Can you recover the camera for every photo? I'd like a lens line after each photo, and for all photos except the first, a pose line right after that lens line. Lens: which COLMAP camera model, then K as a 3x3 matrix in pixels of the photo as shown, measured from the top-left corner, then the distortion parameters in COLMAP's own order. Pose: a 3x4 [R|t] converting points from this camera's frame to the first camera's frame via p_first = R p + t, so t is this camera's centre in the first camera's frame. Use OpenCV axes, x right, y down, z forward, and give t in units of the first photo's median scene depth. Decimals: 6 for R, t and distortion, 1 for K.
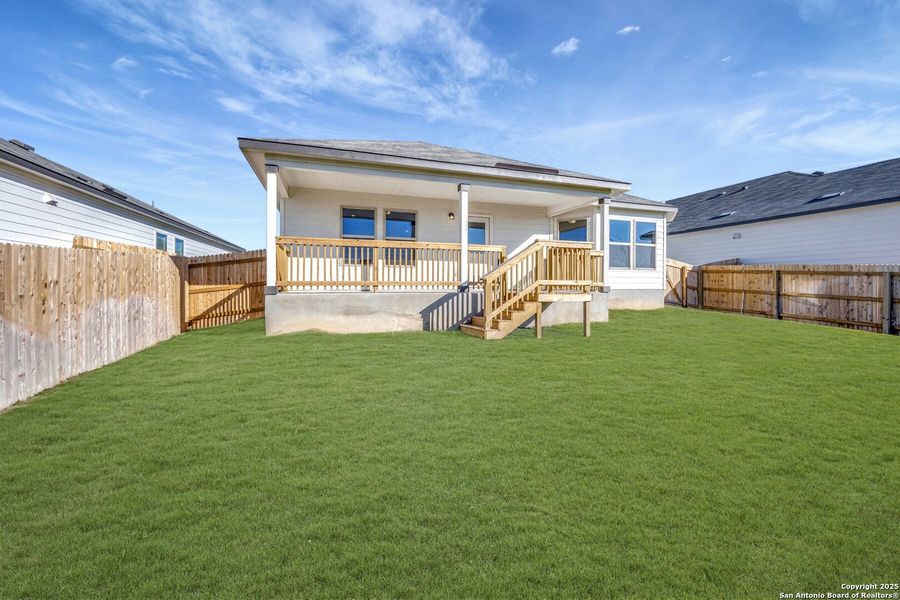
lens RADIAL K [[356.7, 0, 452.7], [0, 356.7, 296.4], [0, 0, 1]] dist [0.001251, -0.000110]
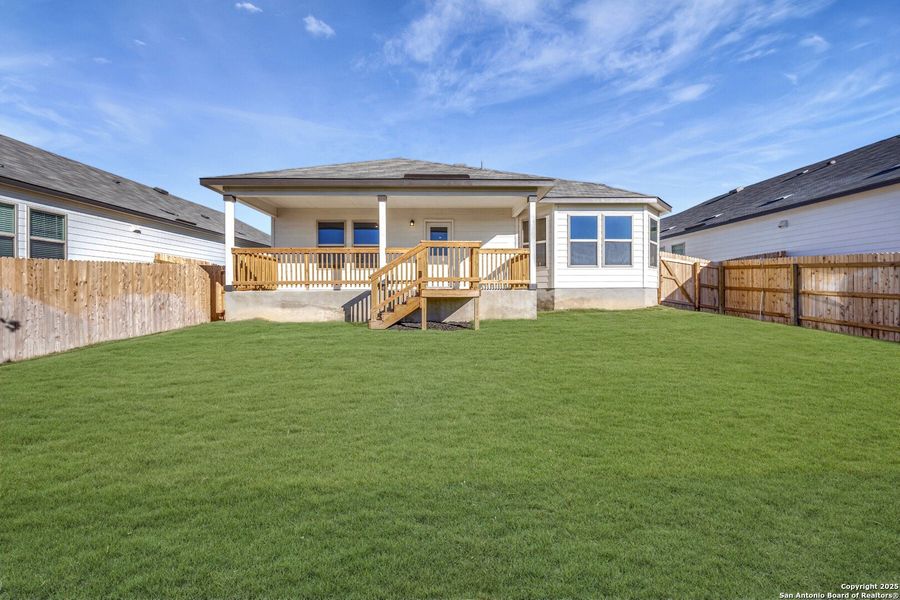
lens RADIAL K [[355.8, 0, 453.0], [0, 355.8, 299.5], [0, 0, 1]] dist [0.000672, -0.000193]
pose [[0.955867, 0.001502, -0.293795, 0.457023], [-0.003351, 0.999978, -0.005790, 0.020480], [0.293780, 0.006519, 0.955851, -0.023568]]
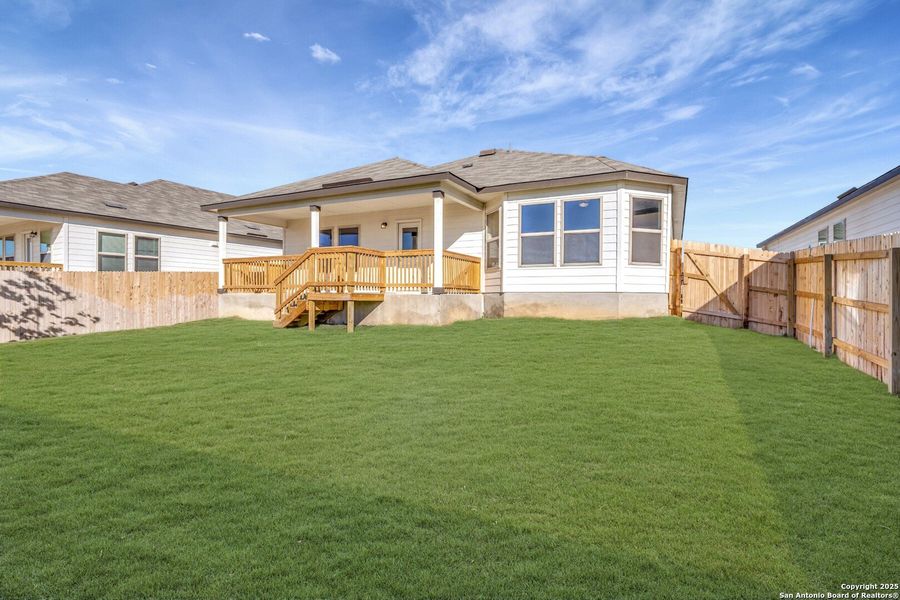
lens RADIAL K [[443.4, 0, 450.0], [0, 443.4, 300.0], [0, 0, 1]] dist [0.002223, 0.000136]
pose [[0.701851, 0.008998, -0.712267, 1.136839], [-0.024486, 0.999634, -0.011500, 0.015013], [0.711903, 0.025512, 0.701814, 0.200876]]
